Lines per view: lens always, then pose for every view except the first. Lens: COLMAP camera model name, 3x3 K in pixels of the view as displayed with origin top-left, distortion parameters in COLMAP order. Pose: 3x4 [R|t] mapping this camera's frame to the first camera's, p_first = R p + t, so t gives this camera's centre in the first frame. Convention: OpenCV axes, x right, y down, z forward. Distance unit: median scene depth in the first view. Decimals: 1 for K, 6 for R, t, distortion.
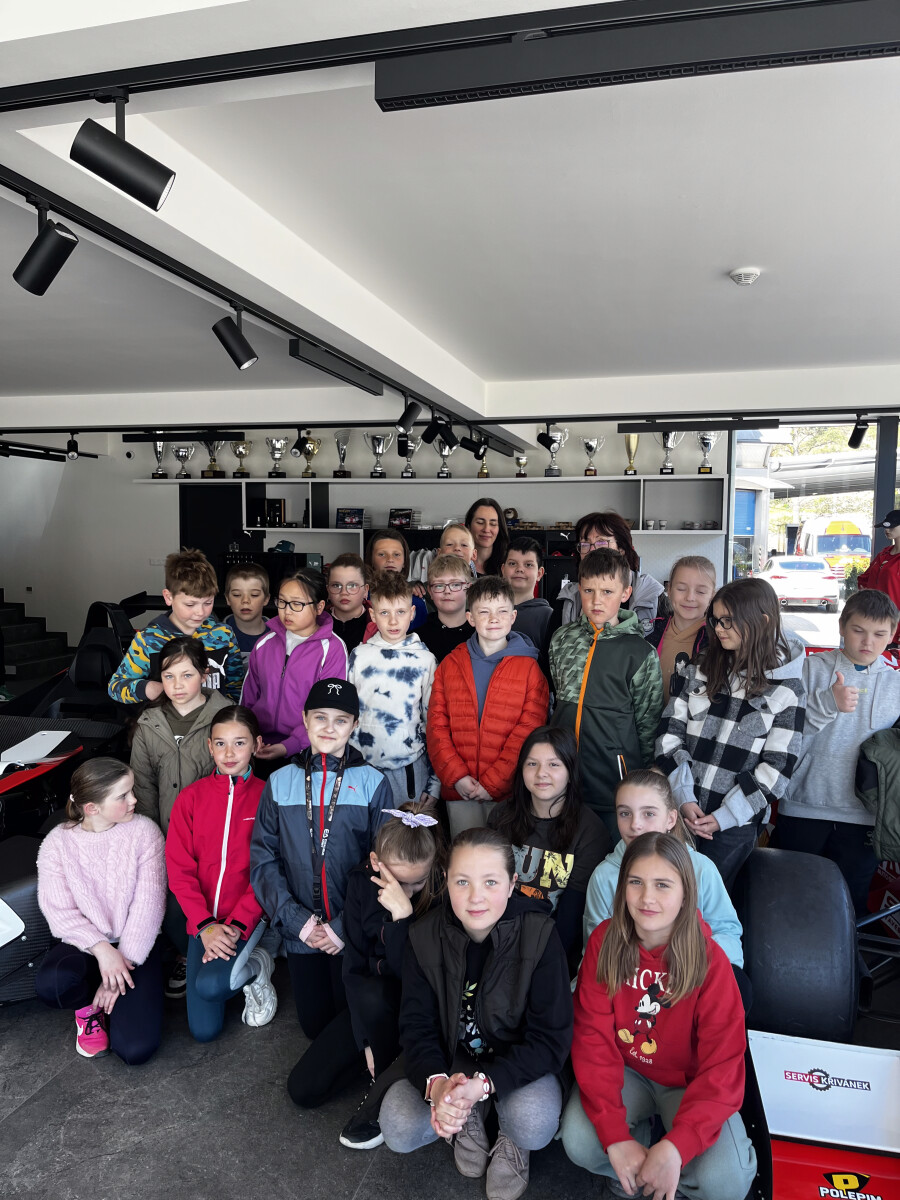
lens RADIAL K [[900.6, 0, 455.5], [0, 900.6, 611.1], [0, 0, 1]] dist [0.056815, -0.087107]
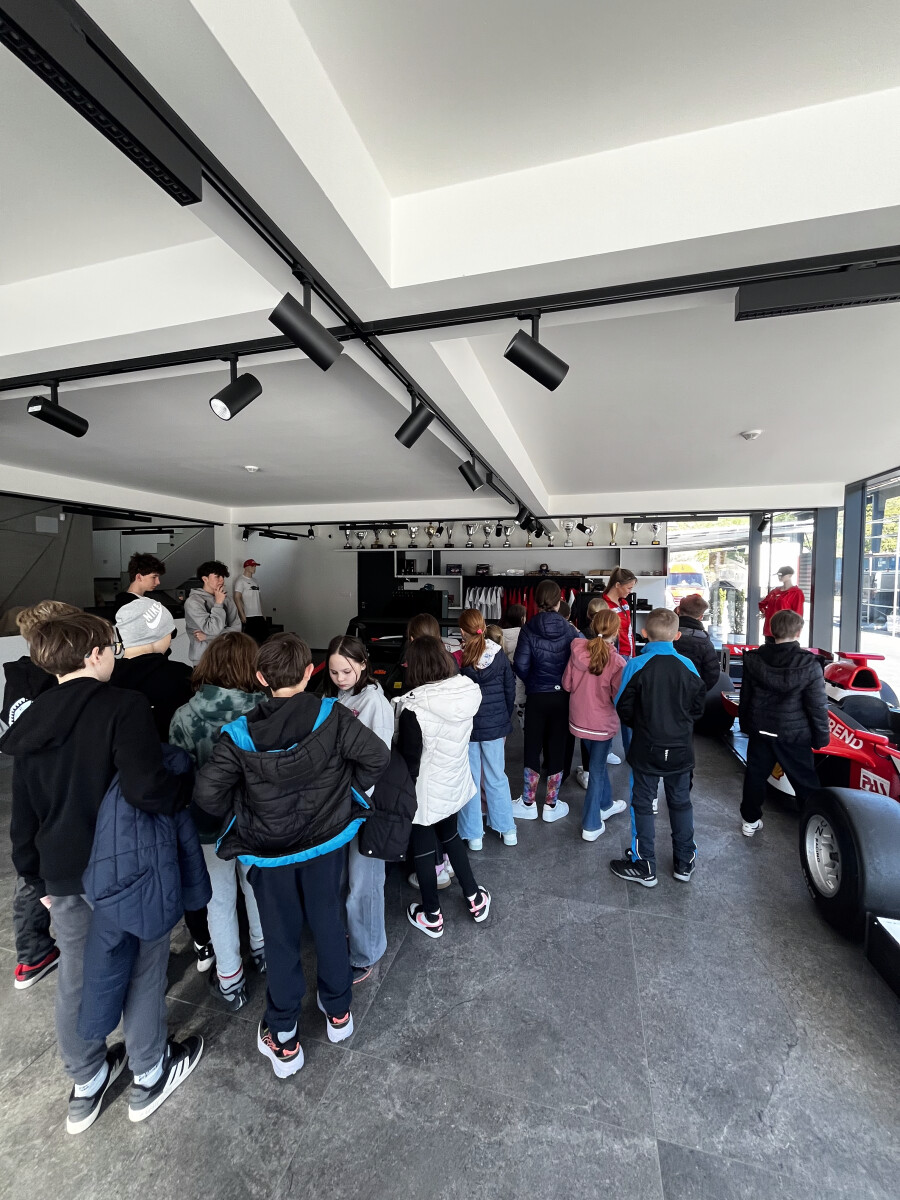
lens RADIAL K [[478.2, 0, 460.0], [0, 478.2, 601.3], [0, 0, 1]] dist [-0.008309, 0.000590]
pose [[0.999878, -0.004255, -0.015060, -0.290088], [0.003842, 0.999617, -0.027388, -0.043640], [0.015171, 0.027327, 0.999511, 0.133326]]
